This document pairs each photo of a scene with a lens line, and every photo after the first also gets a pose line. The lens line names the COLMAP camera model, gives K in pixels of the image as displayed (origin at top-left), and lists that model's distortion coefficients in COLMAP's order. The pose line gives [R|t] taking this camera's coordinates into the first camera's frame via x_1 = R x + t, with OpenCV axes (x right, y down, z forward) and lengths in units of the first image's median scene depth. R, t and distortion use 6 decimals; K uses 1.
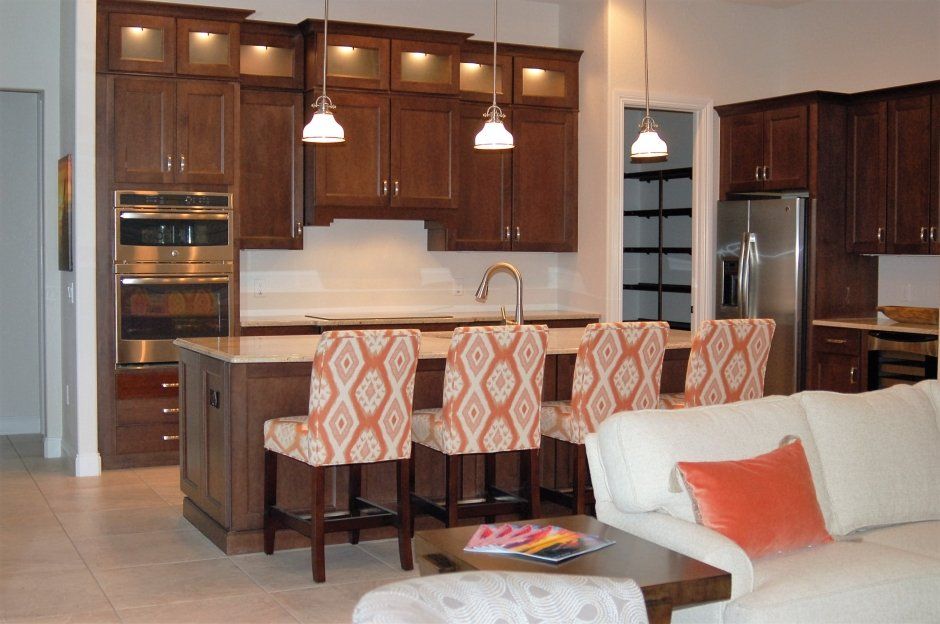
lens RADIAL K [[1378.9, 0, 470.0], [0, 1378.9, 312.0], [0, 0, 1]] dist [-0.024705, -0.135032]
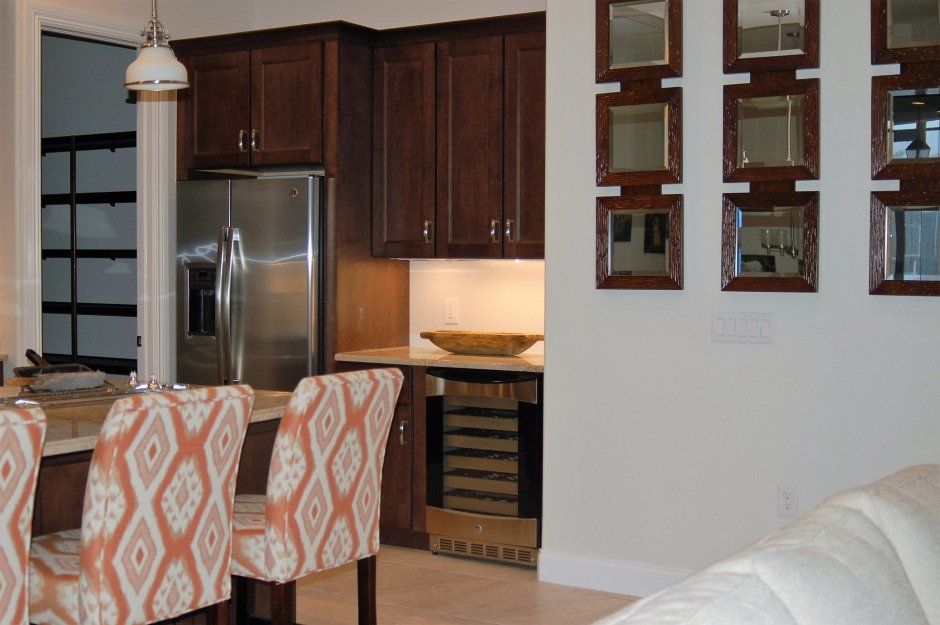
lens RADIAL K [[1378.9, 0, 470.0], [0, 1378.9, 312.5], [0, 0, 1]] dist [-0.024705, -0.135032]
pose [[0.867222, -0.021649, 0.497452, -0.039052], [0.022922, 0.999731, 0.003547, -0.016667], [-0.497395, 0.008326, 0.867484, 0.386085]]
